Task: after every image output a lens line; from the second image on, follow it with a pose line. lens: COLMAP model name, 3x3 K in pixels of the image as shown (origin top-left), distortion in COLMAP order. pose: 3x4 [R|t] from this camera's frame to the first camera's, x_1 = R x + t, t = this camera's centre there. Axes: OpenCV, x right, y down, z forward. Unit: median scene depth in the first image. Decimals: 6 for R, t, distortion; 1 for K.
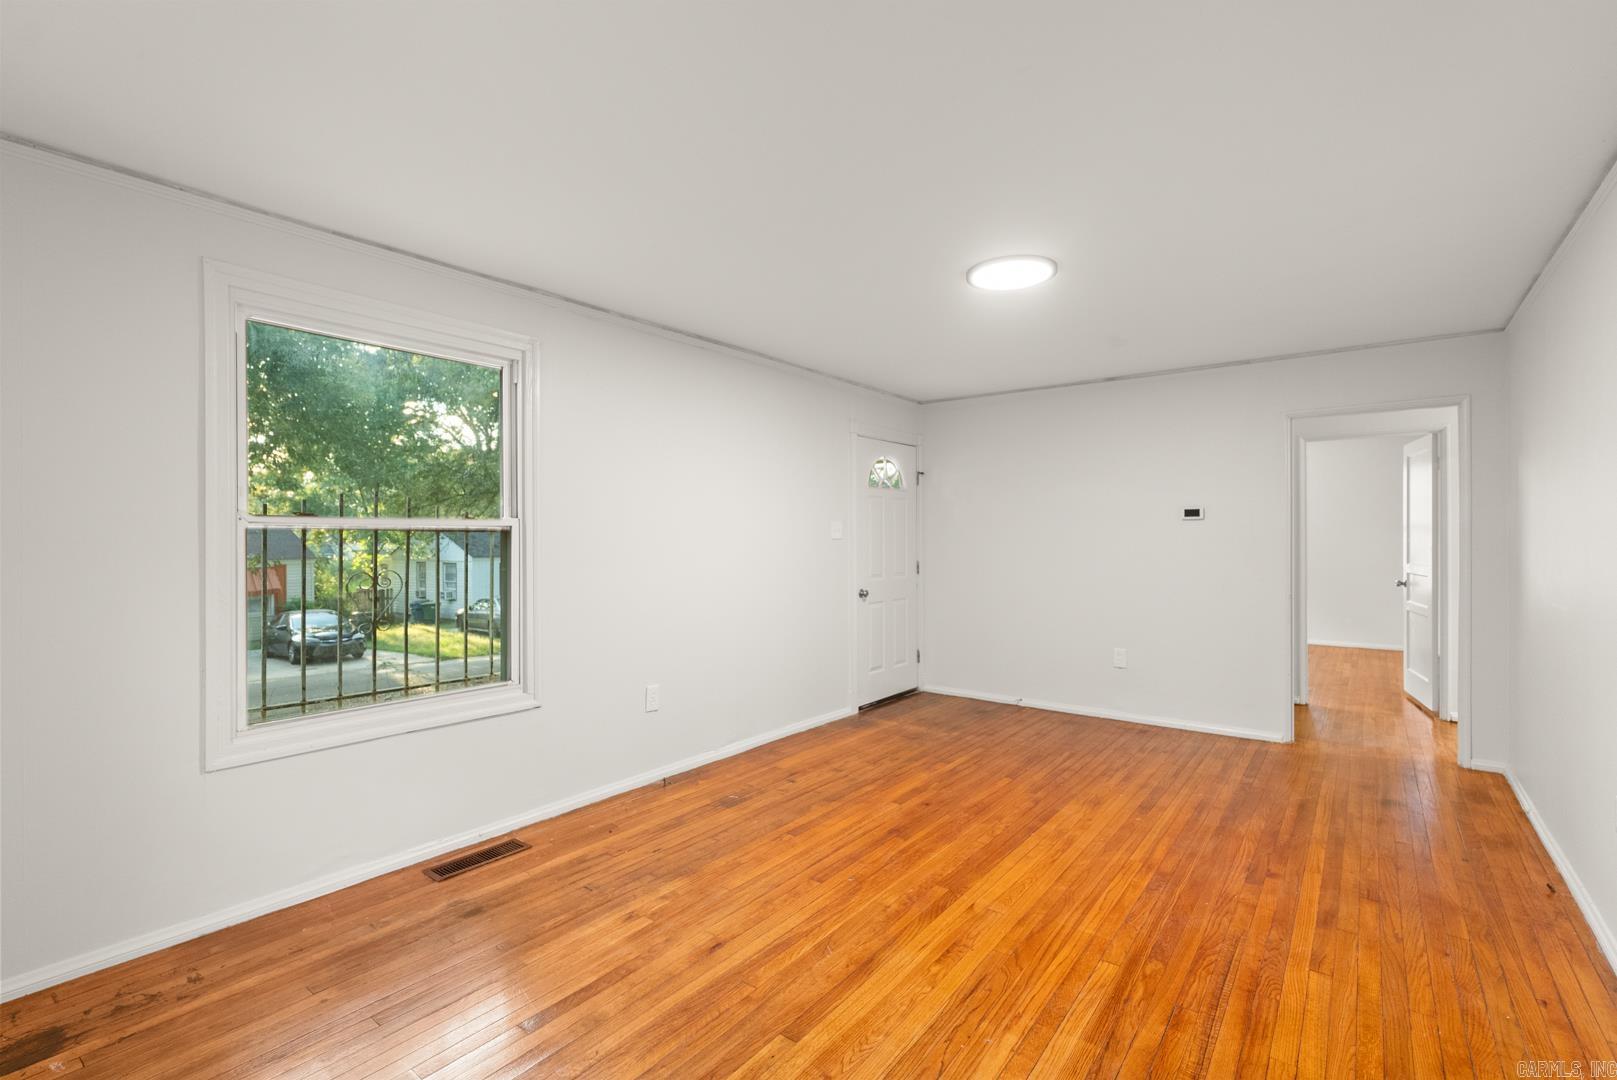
lens RADIAL K [[733.1, 0, 808.5], [0, 733.1, 541.5], [0, 0, 1]] dist [-0.008343, 0.001721]
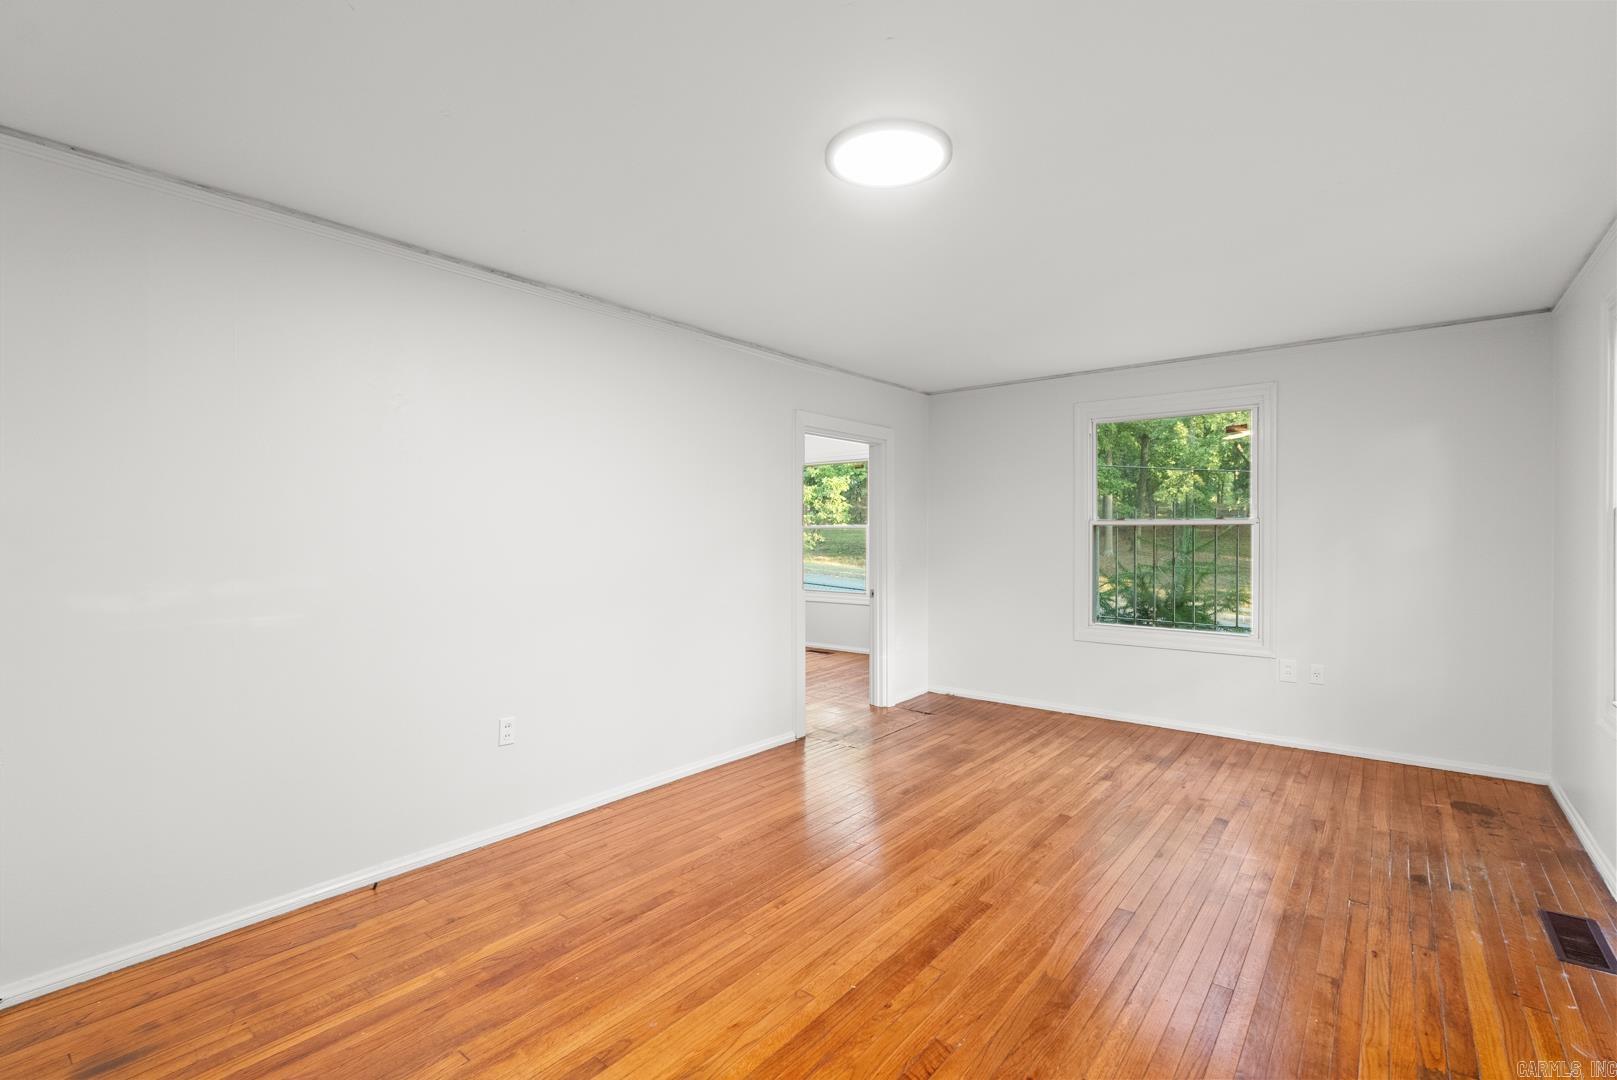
lens RADIAL K [[733.1, 0, 804.3], [0, 733.1, 535.3], [0, 0, 1]] dist [-0.008343, 0.001721]
pose [[-0.999594, 0.005550, 0.027947, 0.383065], [0.005686, 0.999972, 0.004784, -0.011242], [-0.027920, 0.004941, -0.999598, 1.925061]]
